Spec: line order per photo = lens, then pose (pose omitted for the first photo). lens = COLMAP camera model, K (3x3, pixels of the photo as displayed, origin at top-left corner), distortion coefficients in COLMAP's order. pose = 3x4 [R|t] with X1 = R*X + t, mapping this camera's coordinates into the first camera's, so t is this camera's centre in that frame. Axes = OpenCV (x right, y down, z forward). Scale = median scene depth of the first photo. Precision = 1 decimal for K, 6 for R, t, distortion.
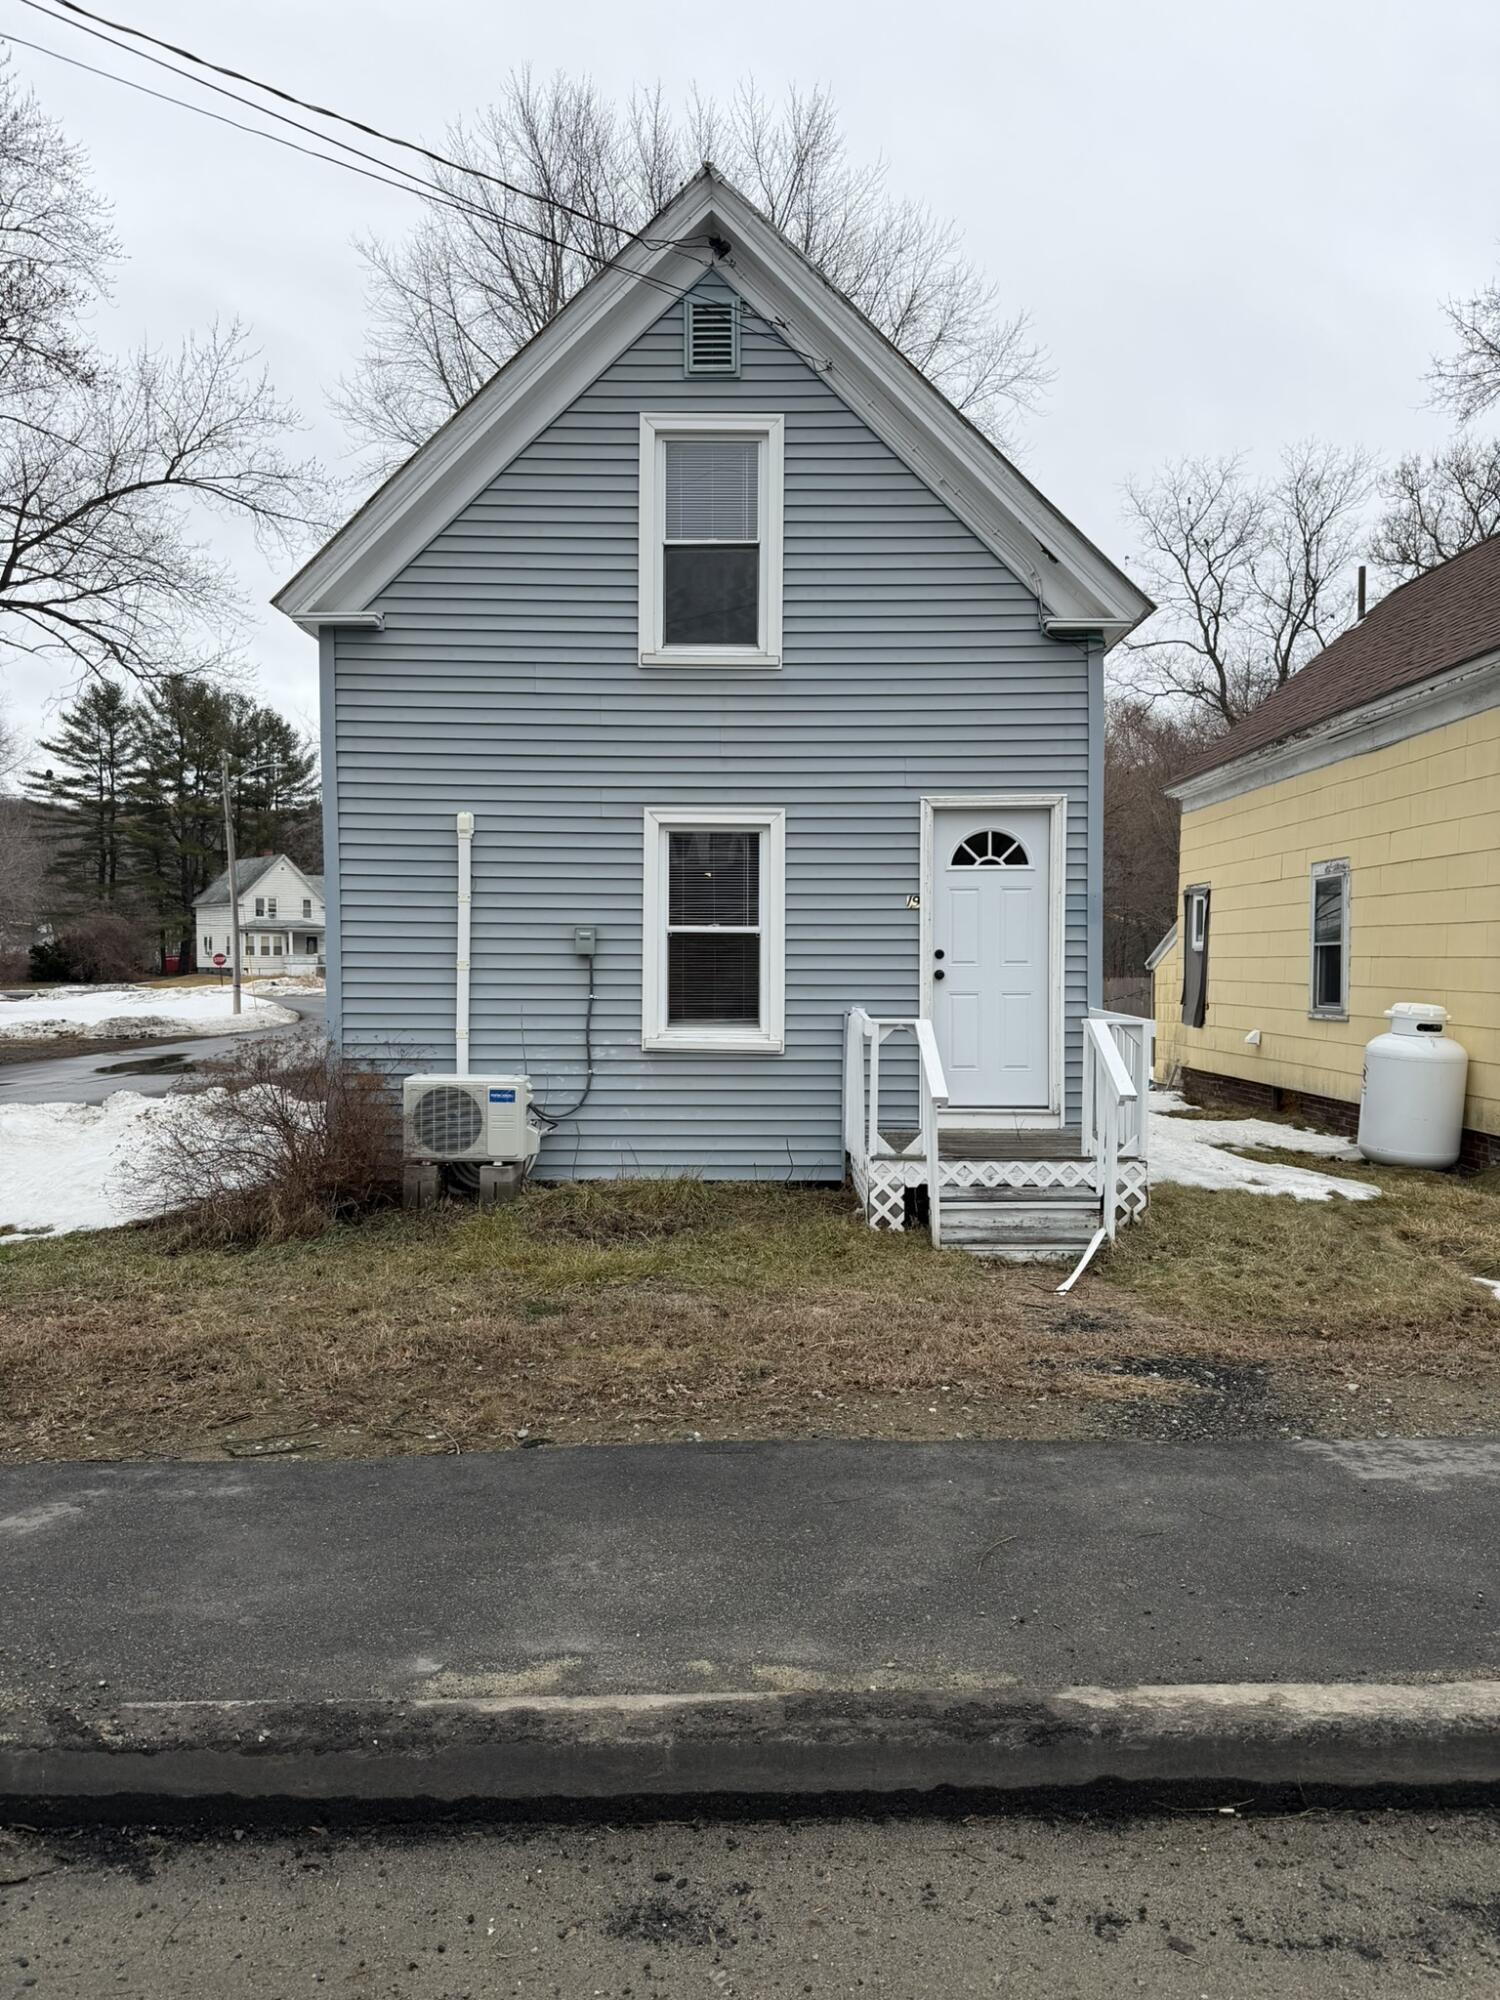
lens RADIAL K [[1417.0, 0, 739.1], [0, 1417.0, 1010.3], [0, 0, 1]] dist [0.079343, -0.073560]
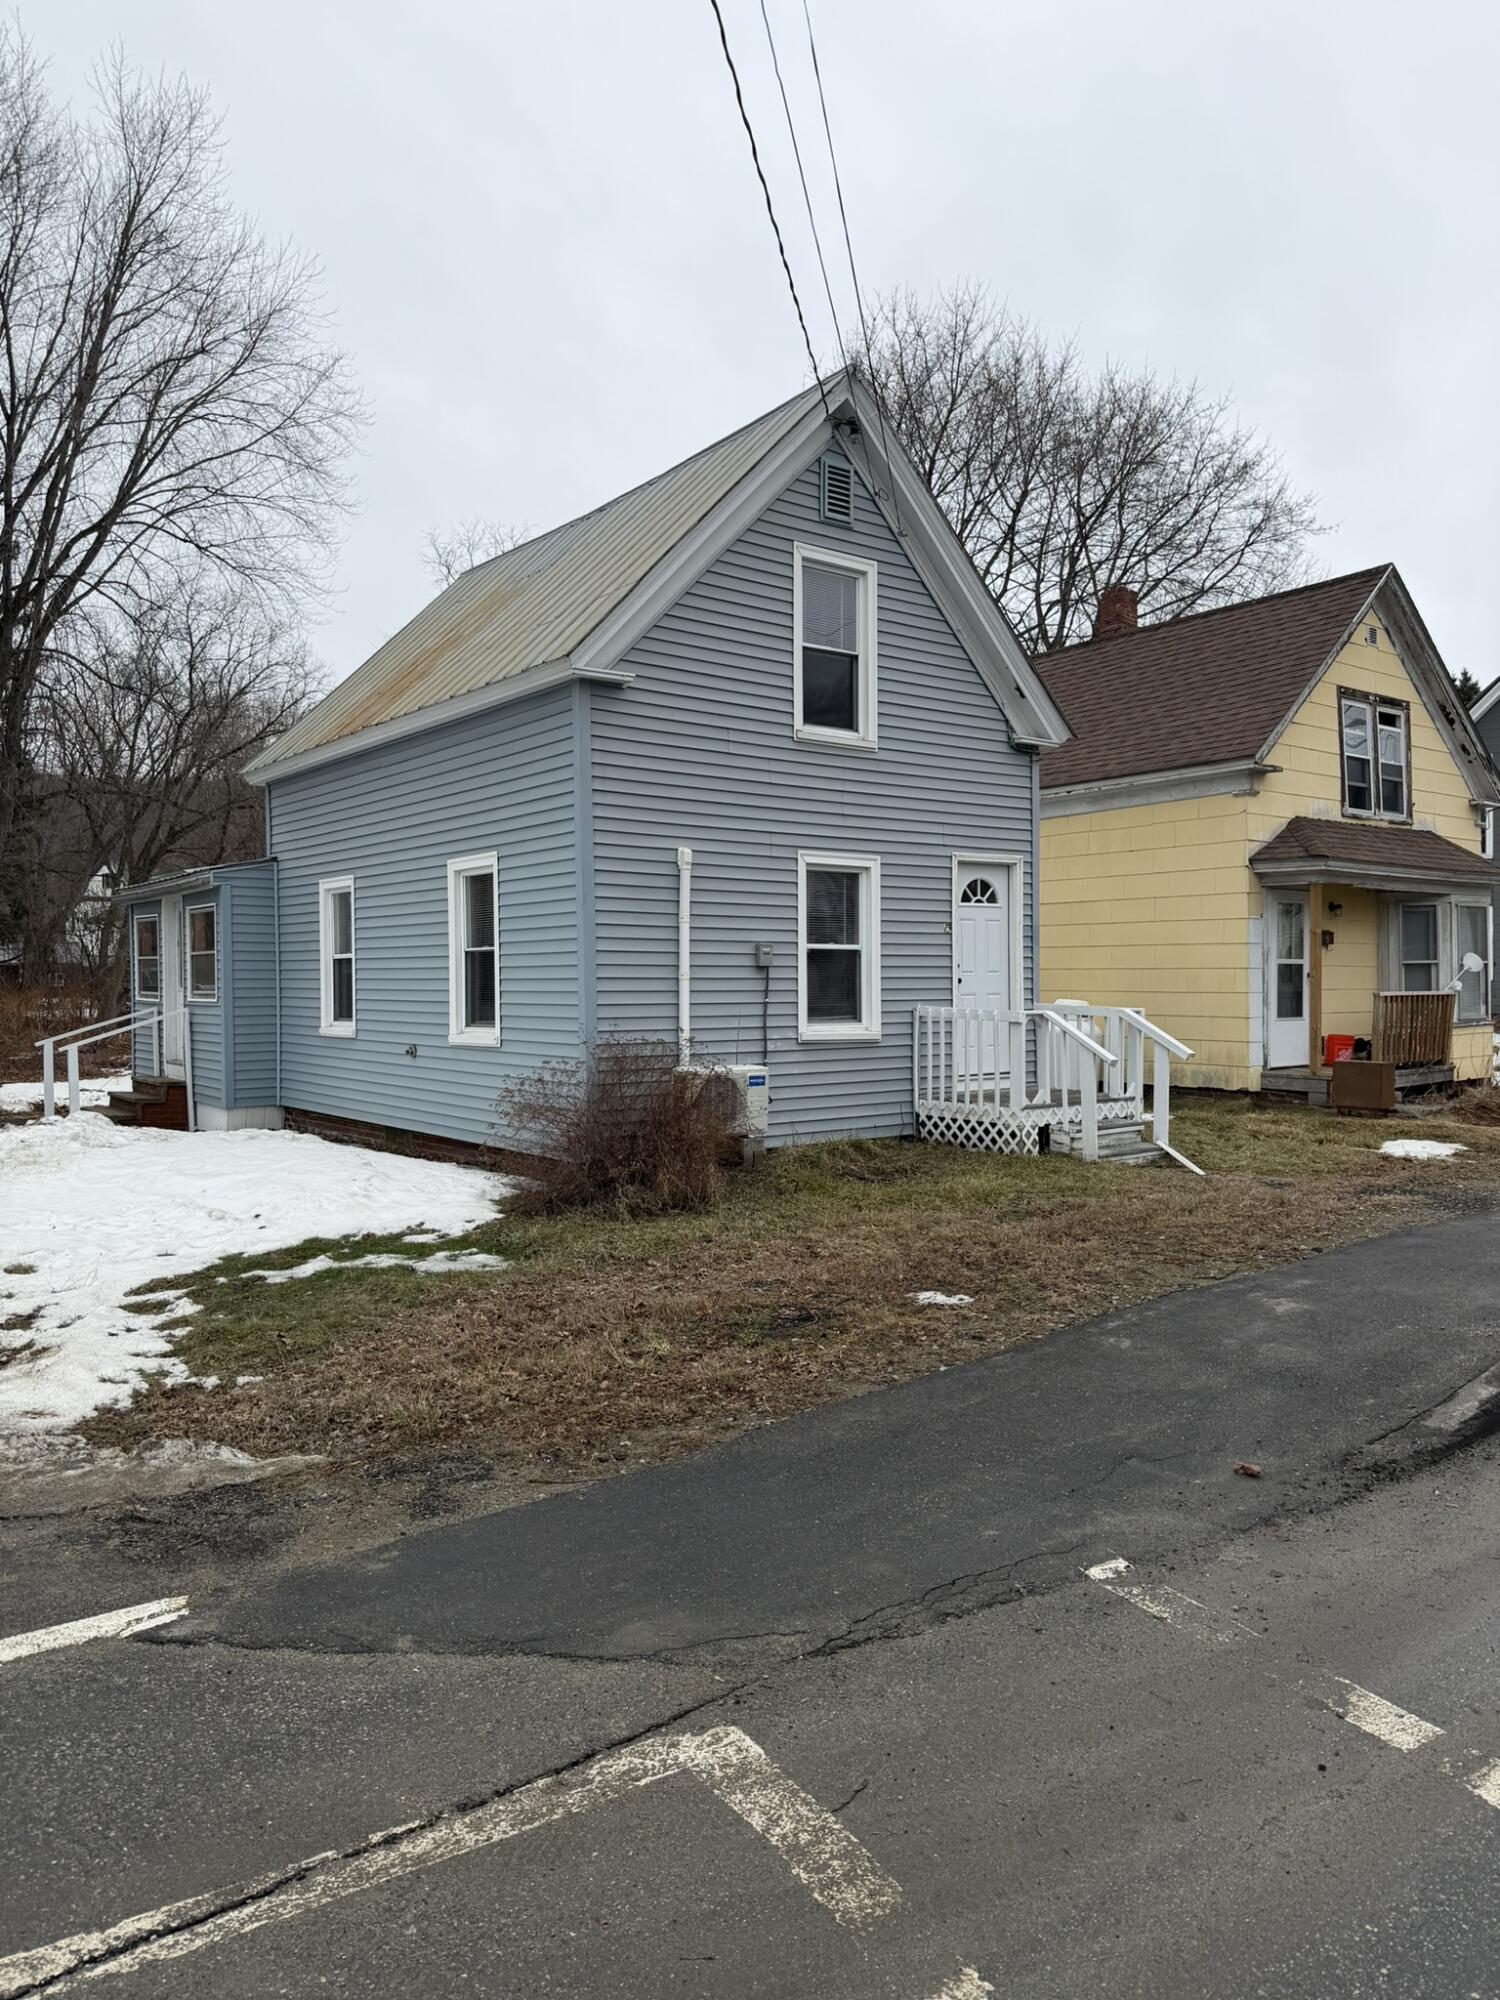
lens RADIAL K [[1417.0, 0, 758.9], [0, 1417.0, 1007.9], [0, 0, 1]] dist [0.079343, -0.073560]
pose [[0.784243, -0.018021, 0.620191, -0.884244], [0.025142, 0.999680, -0.002744, 0.000167], [-0.619944, 0.017745, 0.784446, 0.031605]]
